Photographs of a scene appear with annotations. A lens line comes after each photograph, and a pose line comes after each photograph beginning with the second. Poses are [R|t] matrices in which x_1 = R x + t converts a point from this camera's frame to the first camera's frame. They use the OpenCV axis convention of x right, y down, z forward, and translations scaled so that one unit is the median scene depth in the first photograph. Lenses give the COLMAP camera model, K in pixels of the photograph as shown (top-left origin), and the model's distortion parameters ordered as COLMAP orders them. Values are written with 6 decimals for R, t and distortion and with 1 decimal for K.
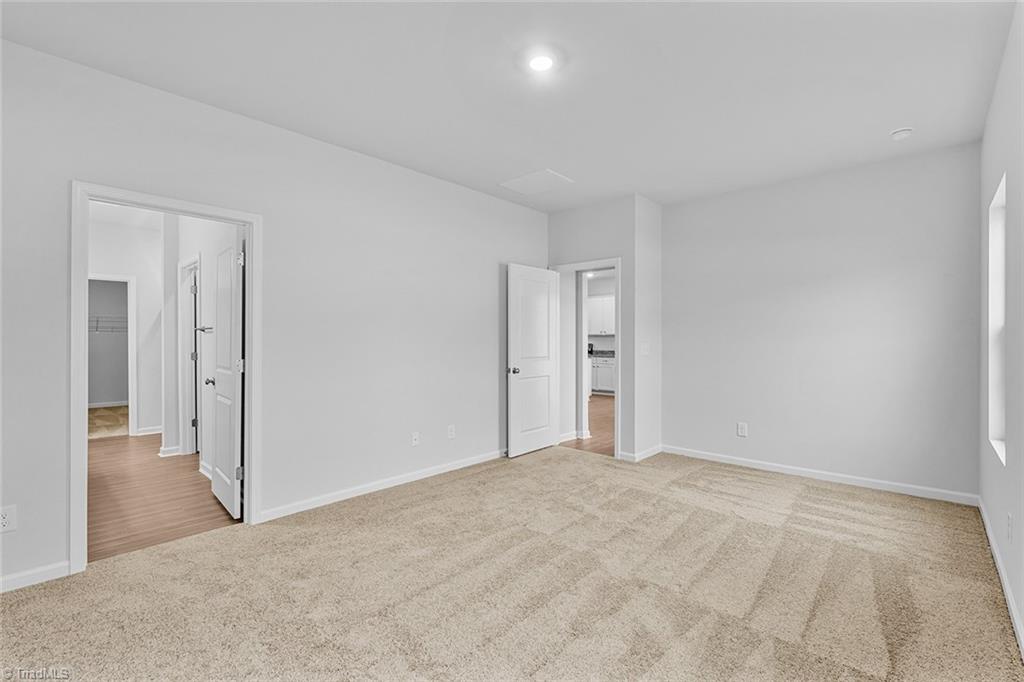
lens RADIAL K [[455.9, 0, 513.8], [0, 455.9, 337.7], [0, 0, 1]] dist [-0.006258, -0.000838]
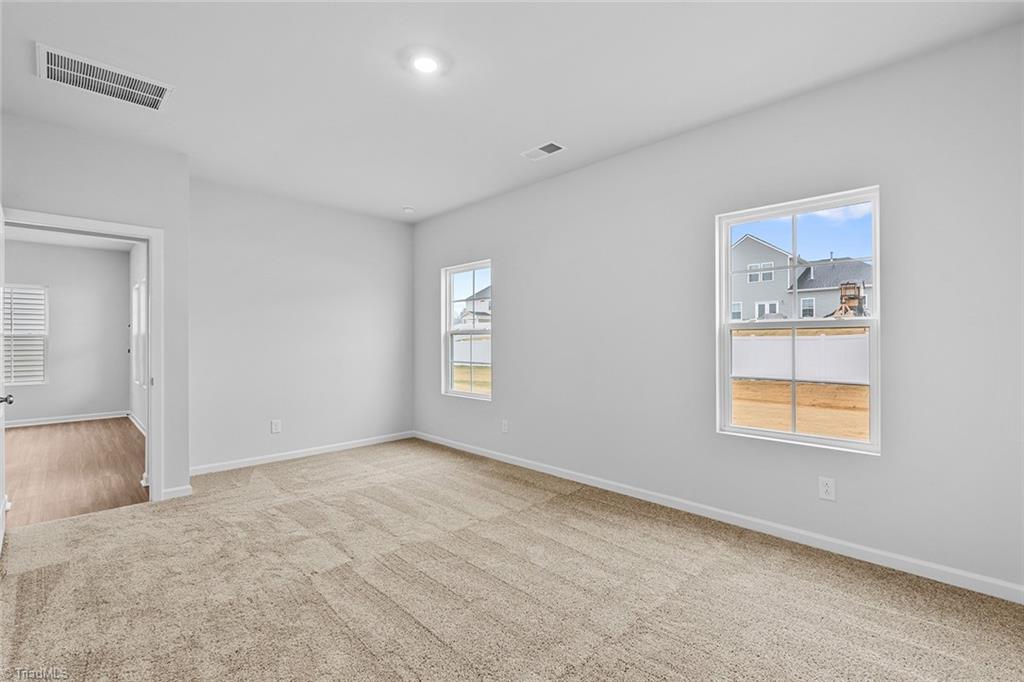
lens RADIAL K [[455.9, 0, 514.6], [0, 455.9, 332.3], [0, 0, 1]] dist [-0.006258, -0.000838]
pose [[0.049039, 0.008136, 0.998764, -0.675024], [-0.003111, 0.999963, -0.007993, -0.009933], [-0.998792, -0.002715, 0.049062, 0.527436]]
